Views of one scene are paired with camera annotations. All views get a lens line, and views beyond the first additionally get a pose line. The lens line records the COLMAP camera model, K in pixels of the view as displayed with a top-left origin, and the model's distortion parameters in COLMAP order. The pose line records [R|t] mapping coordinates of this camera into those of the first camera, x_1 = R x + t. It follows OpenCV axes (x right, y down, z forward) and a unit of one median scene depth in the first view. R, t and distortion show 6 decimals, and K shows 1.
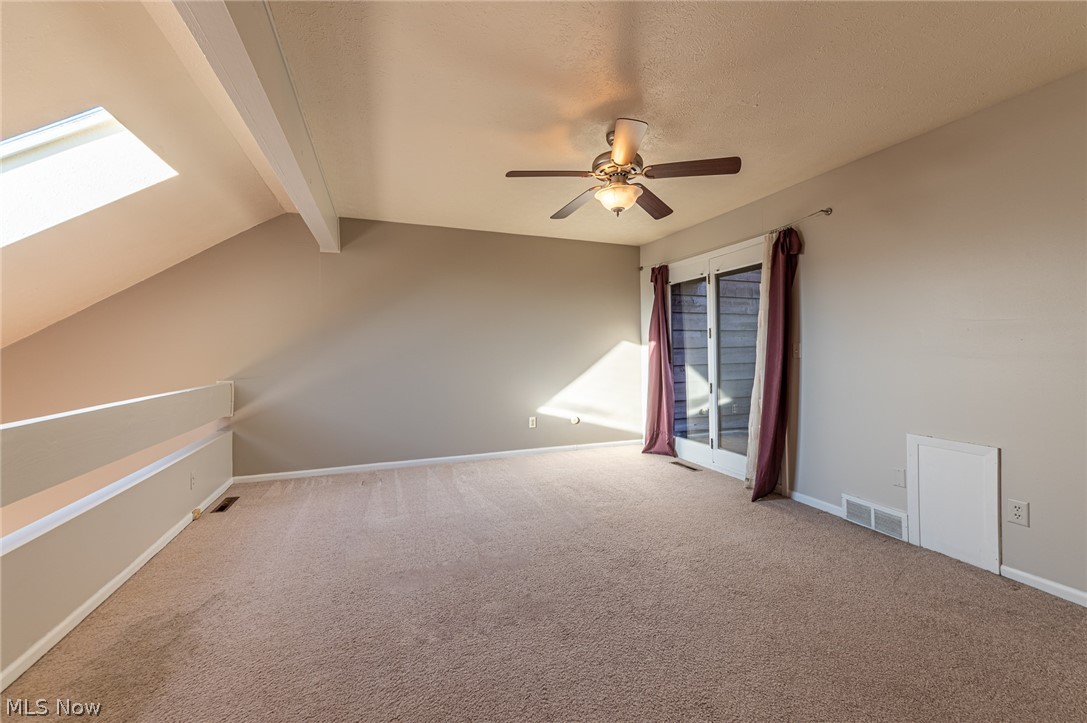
lens RADIAL K [[414.9, 0, 543.7], [0, 414.9, 346.8], [0, 0, 1]] dist [-0.000098, -0.000192]
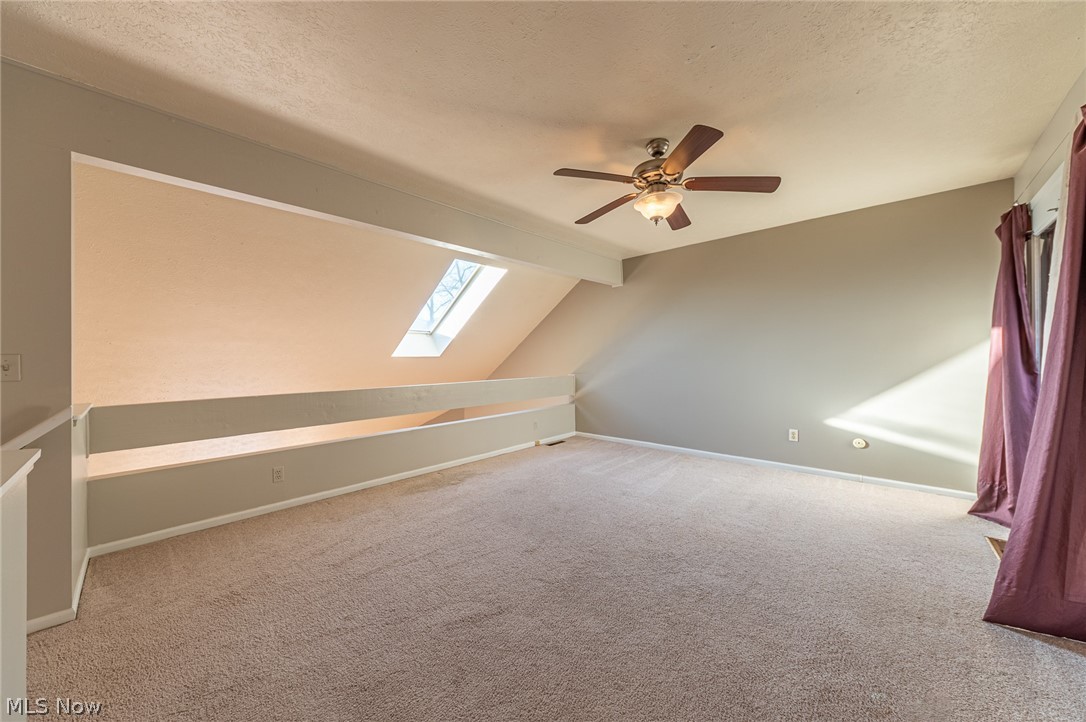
lens RADIAL K [[393.3, 0, 561.5], [0, 393.3, 361.7], [0, 0, 1]] dist [-0.001555, -0.000370]
pose [[0.462141, 0.008990, -0.886761, 0.626072], [0.015780, 0.999707, 0.018359, 0.001928], [0.886666, -0.022478, 0.461863, 0.222841]]
